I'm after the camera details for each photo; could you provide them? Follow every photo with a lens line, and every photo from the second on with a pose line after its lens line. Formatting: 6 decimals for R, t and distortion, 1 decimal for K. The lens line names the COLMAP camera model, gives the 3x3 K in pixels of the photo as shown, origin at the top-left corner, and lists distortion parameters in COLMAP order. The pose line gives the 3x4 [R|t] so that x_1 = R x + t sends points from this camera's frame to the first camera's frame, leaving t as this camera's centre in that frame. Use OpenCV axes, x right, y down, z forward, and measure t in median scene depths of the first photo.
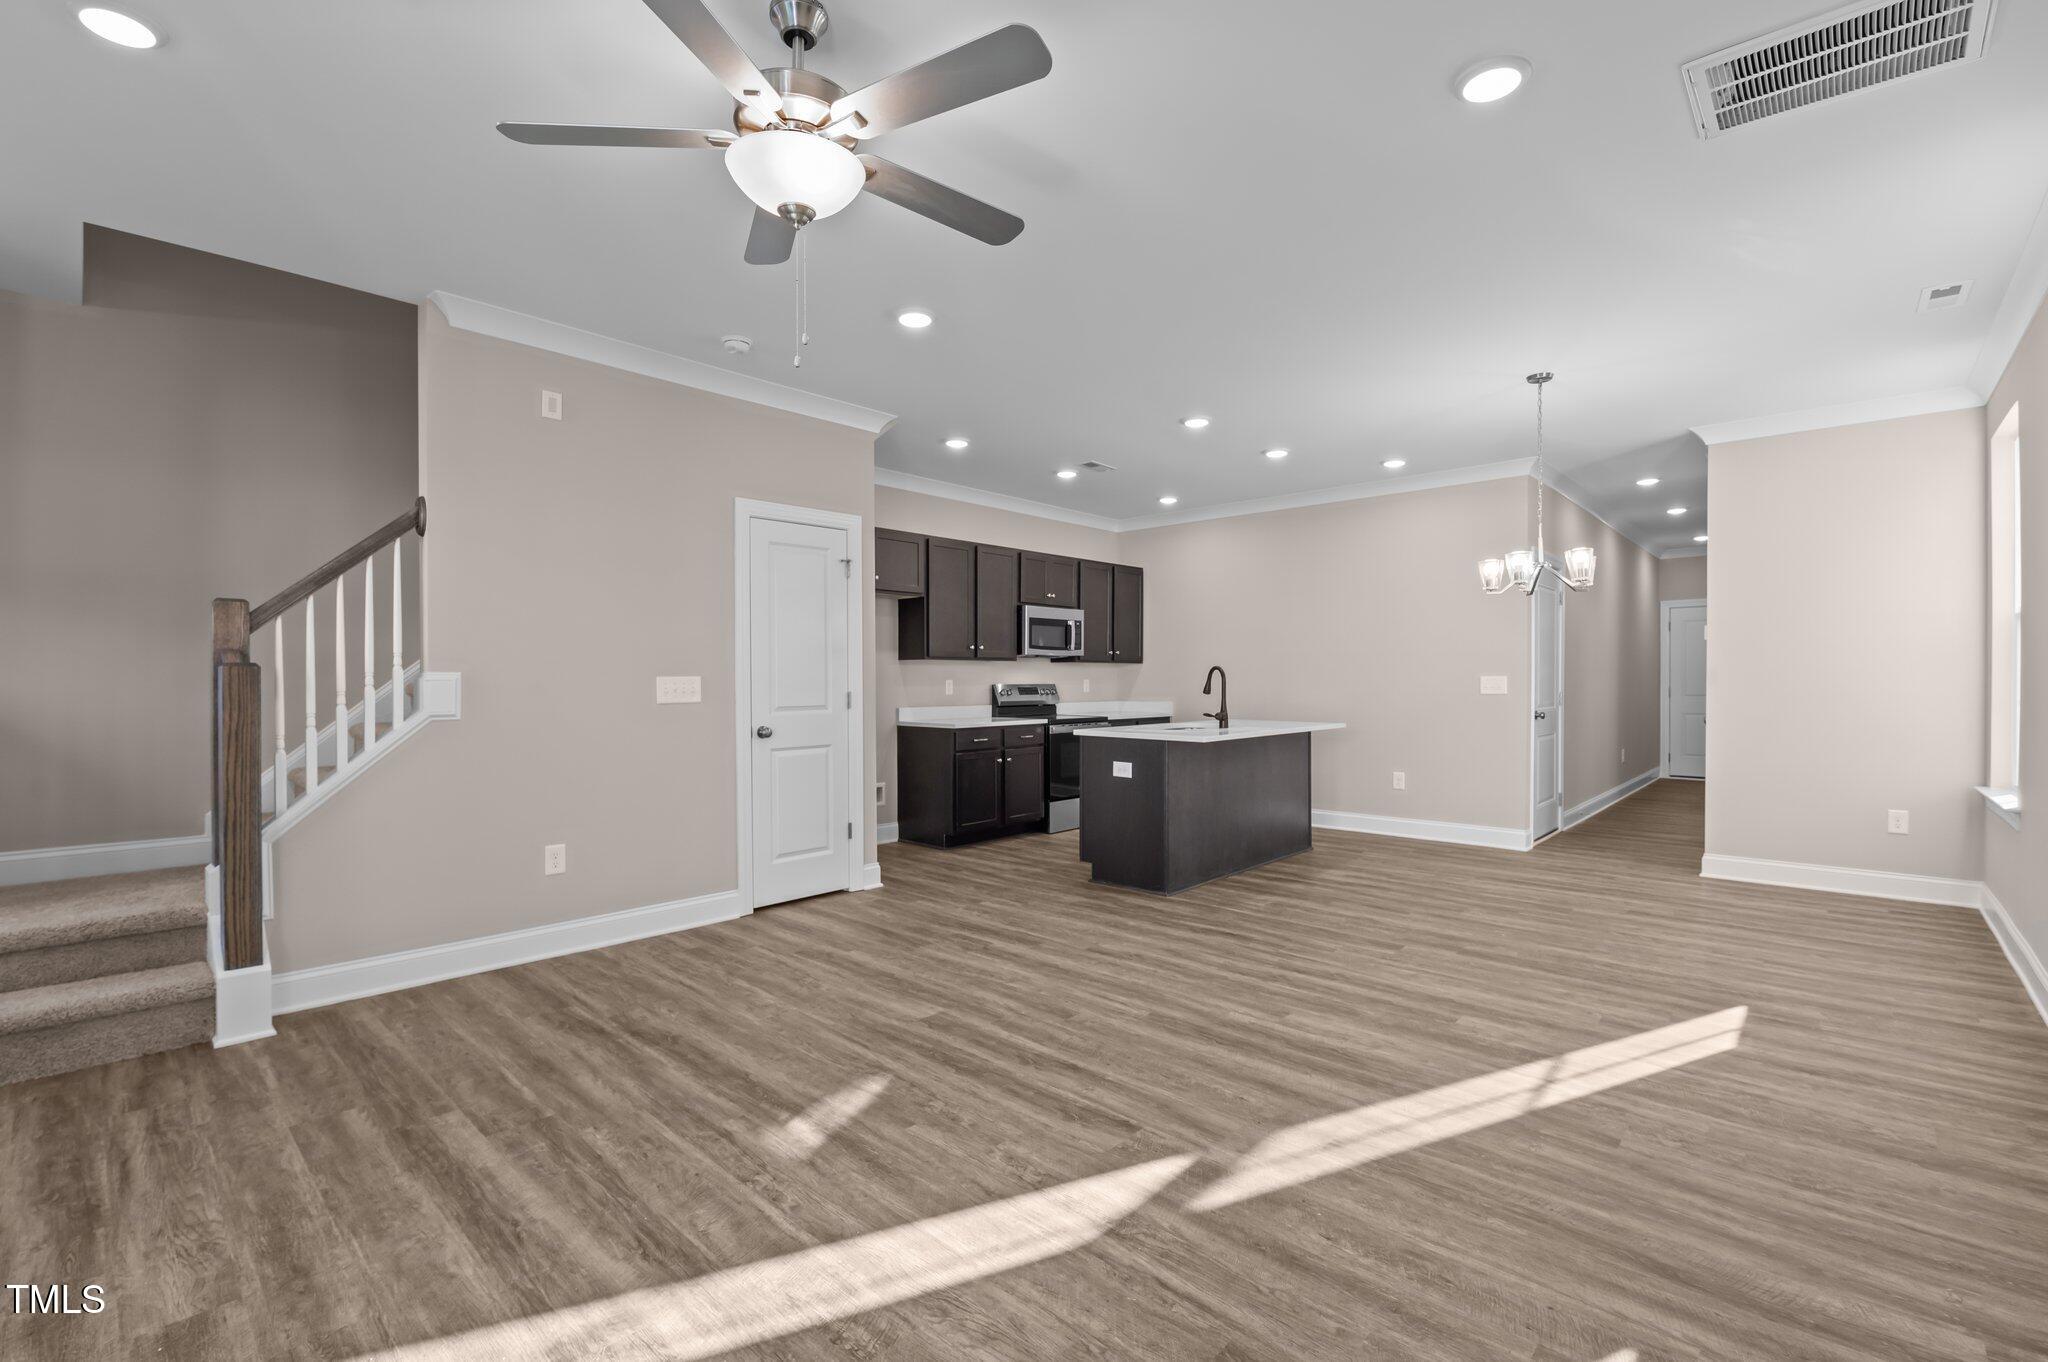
lens RADIAL K [[886.3, 0, 1019.9], [0, 886.3, 690.2], [0, 0, 1]] dist [0.014167, -0.010088]
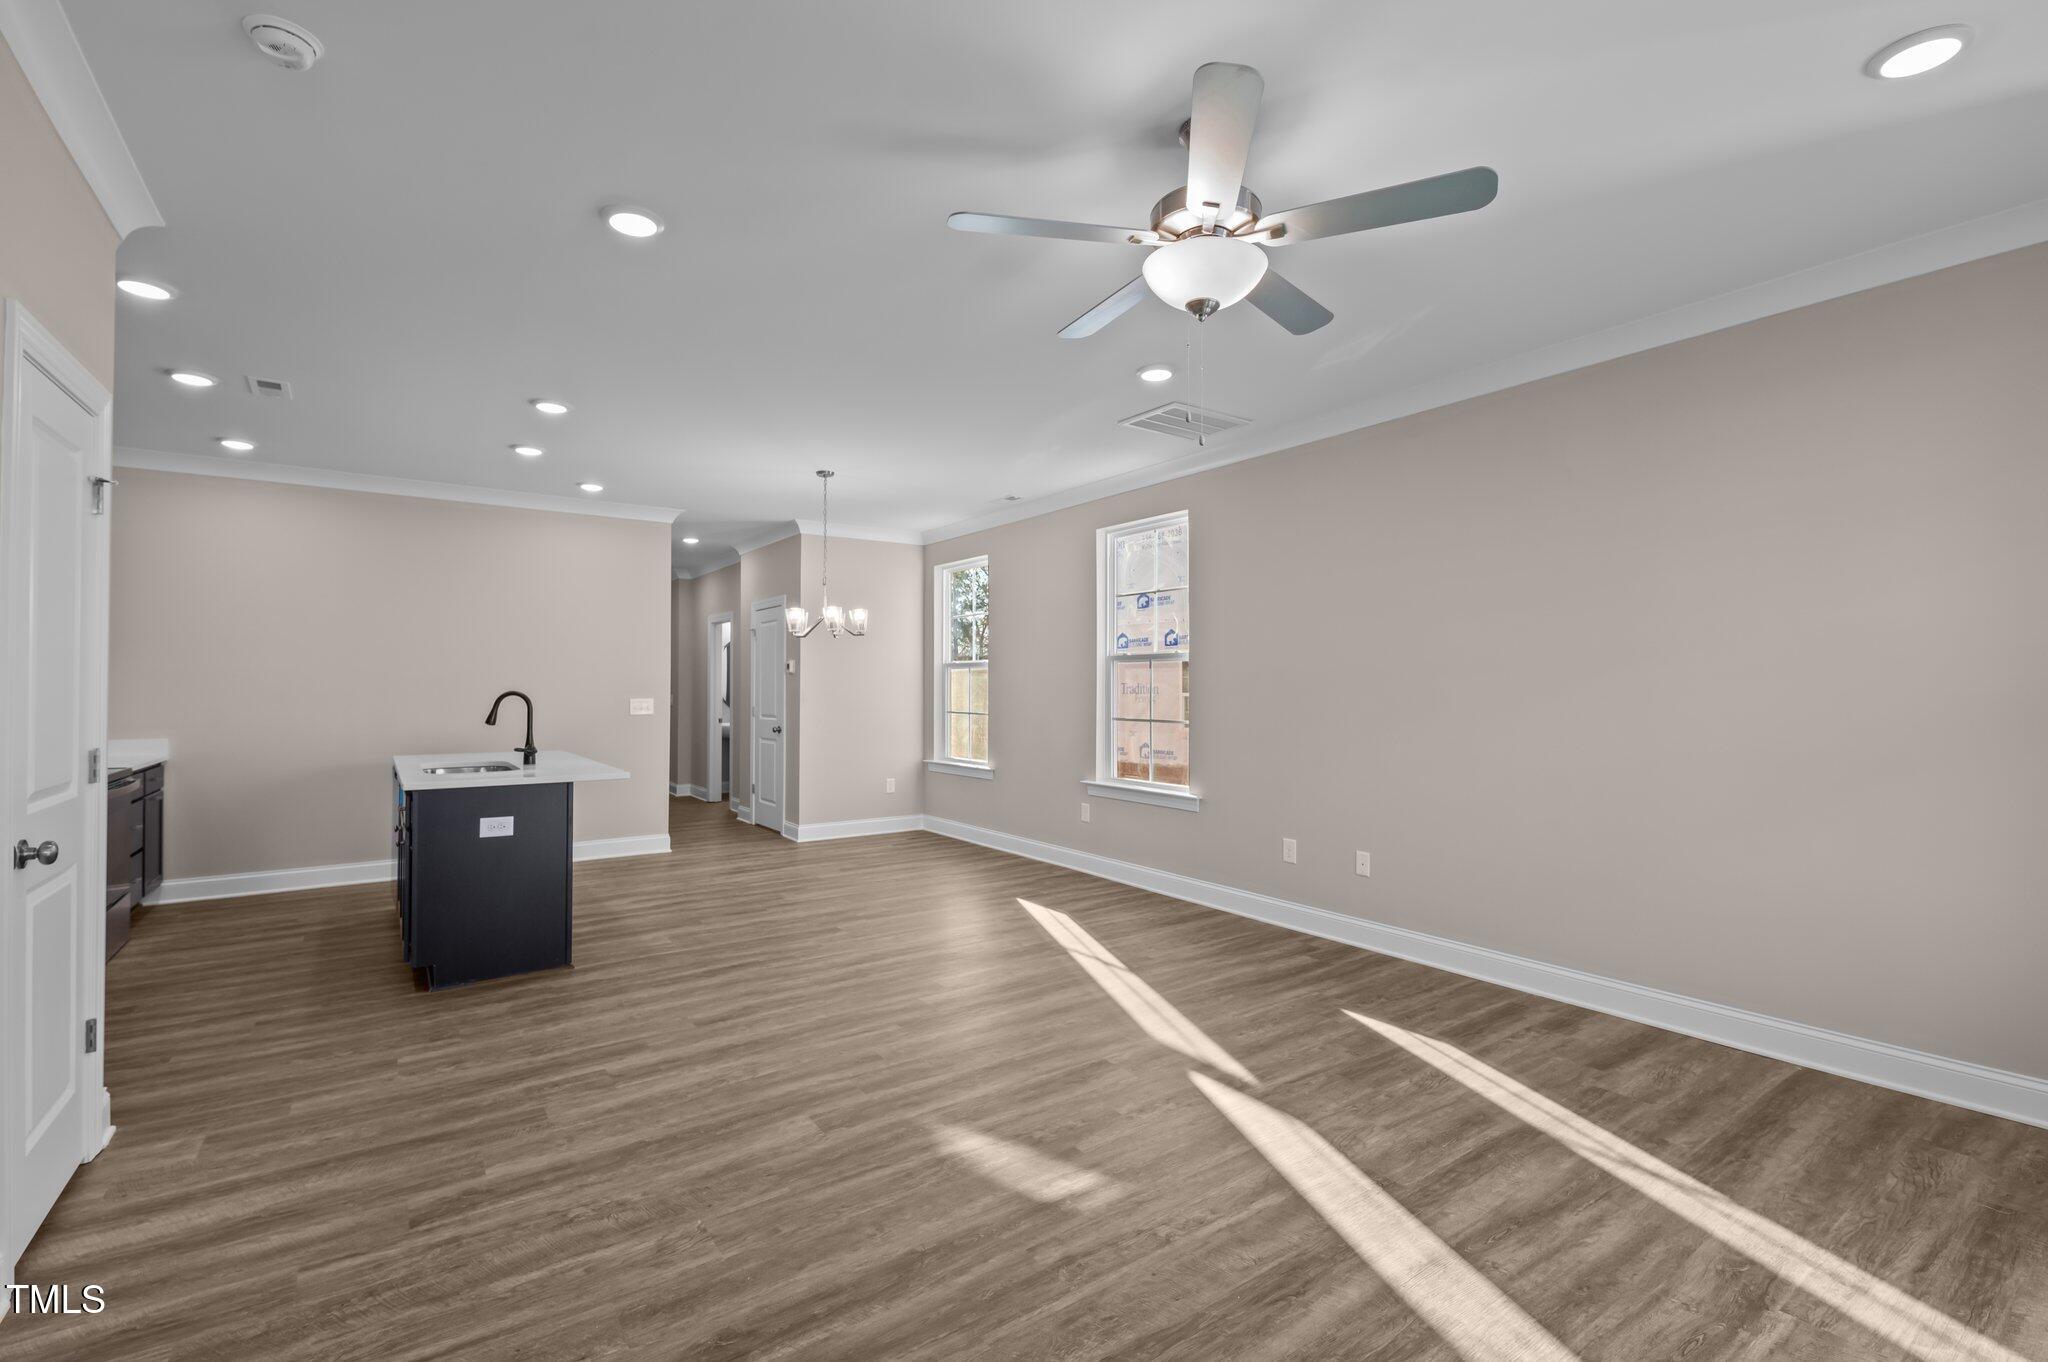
lens RADIAL K [[886.3, 0, 1010.3], [0, 886.3, 675.3], [0, 0, 1]] dist [0.014167, -0.010088]
pose [[0.215790, 0.016656, 0.976298, -0.618862], [0.012096, 0.999732, -0.019730, -0.023838], [-0.976365, 0.016066, 0.215531, 0.449400]]
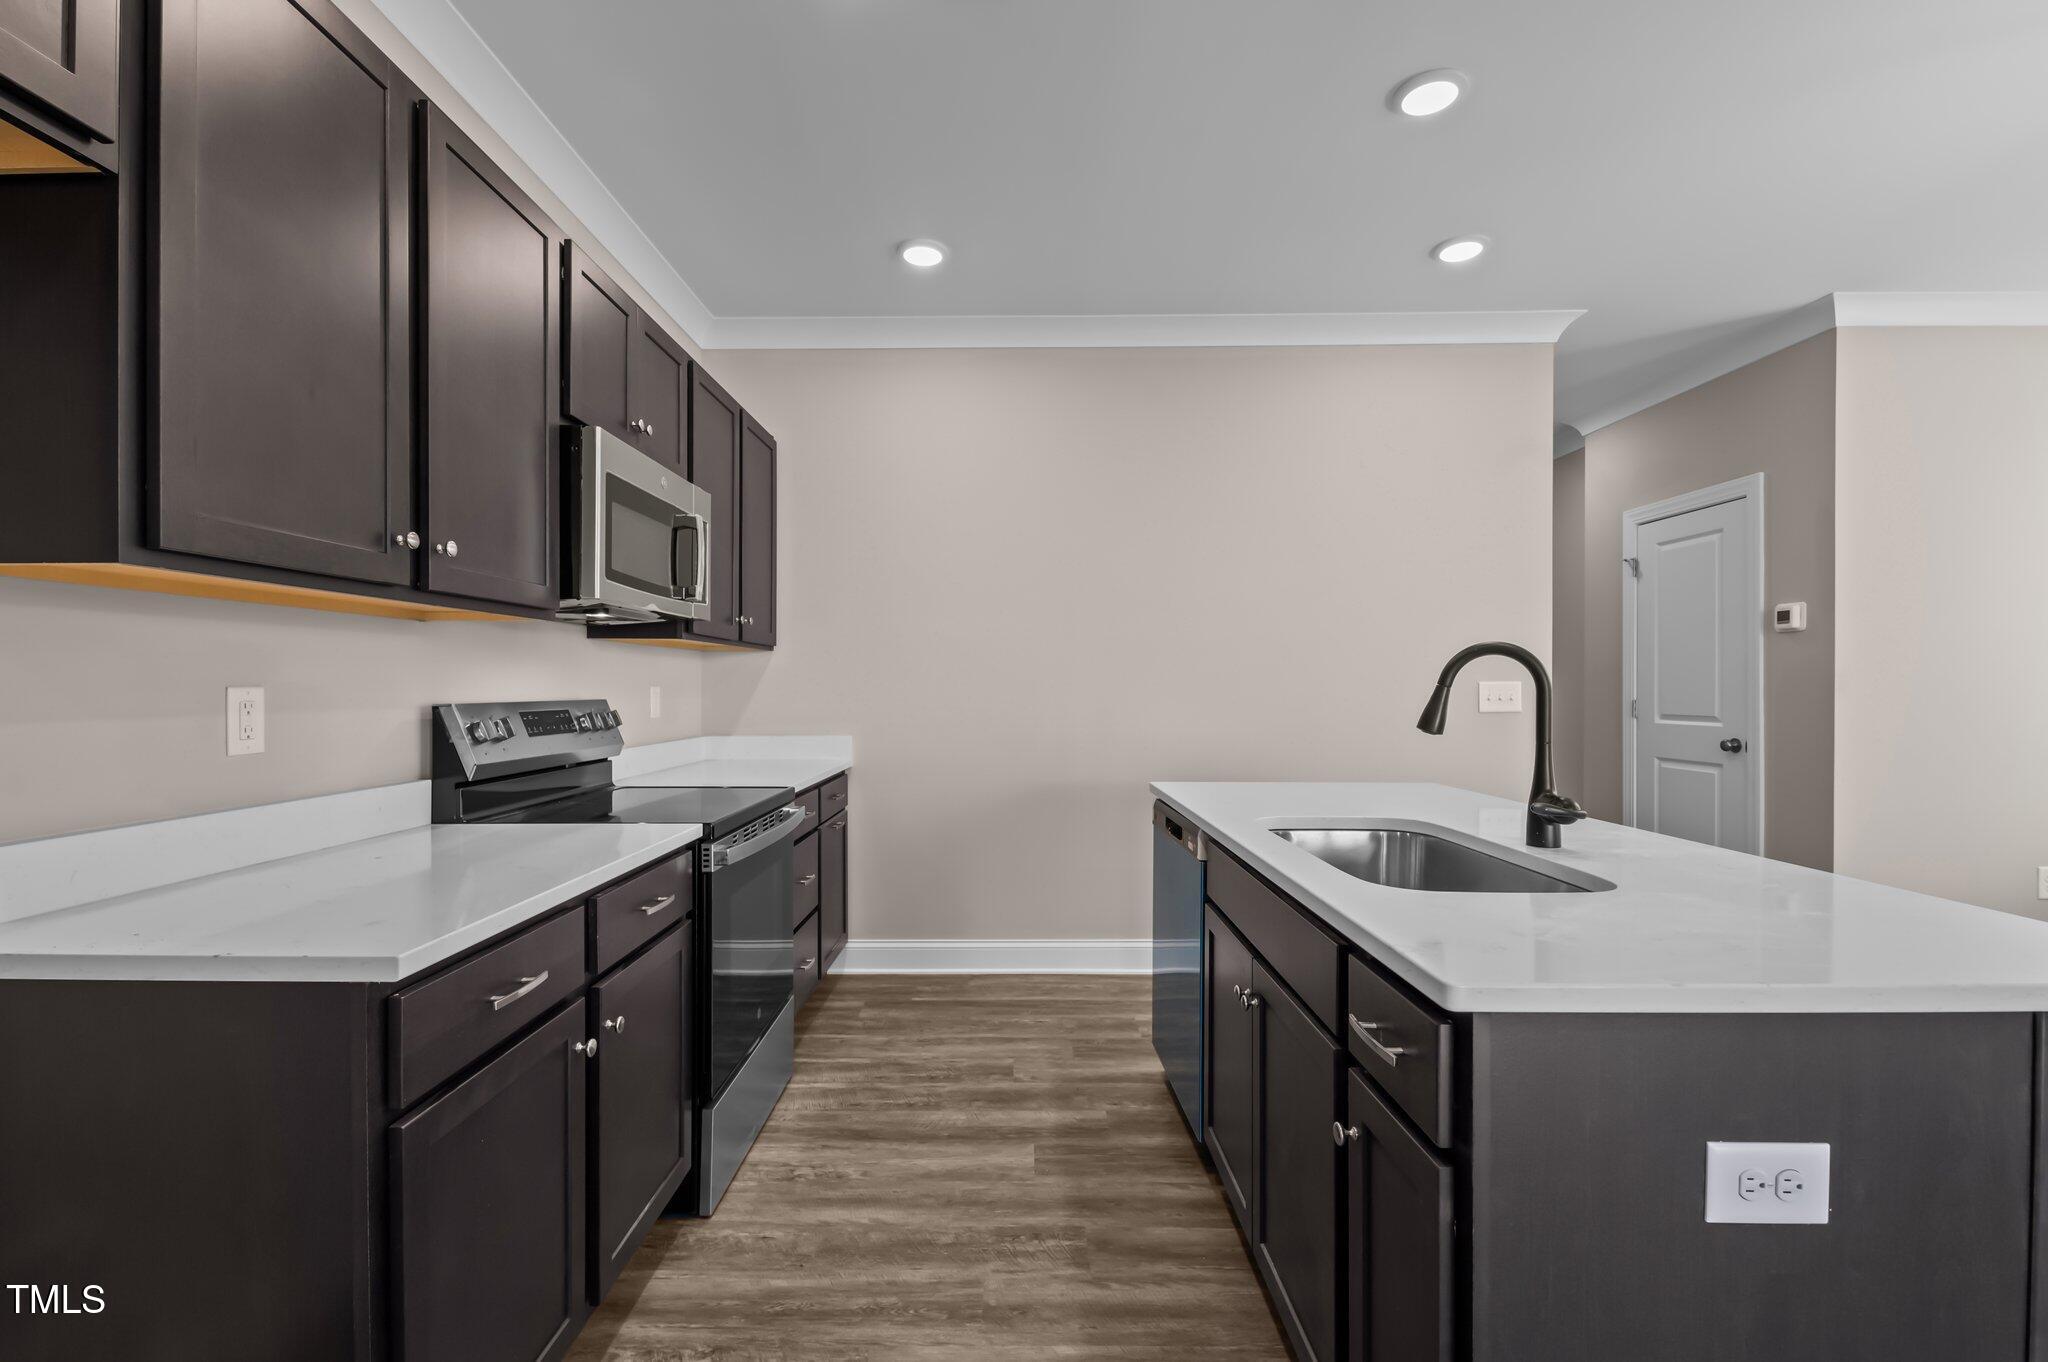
lens RADIAL K [[886.3, 0, 1013.3], [0, 886.3, 696.5], [0, 0, 1]] dist [0.014167, -0.010088]
pose [[0.740541, -0.006924, 0.671975, -0.136981], [0.008228, 0.999965, 0.001236, -0.012744], [-0.671961, 0.004614, 0.740573, 1.099891]]
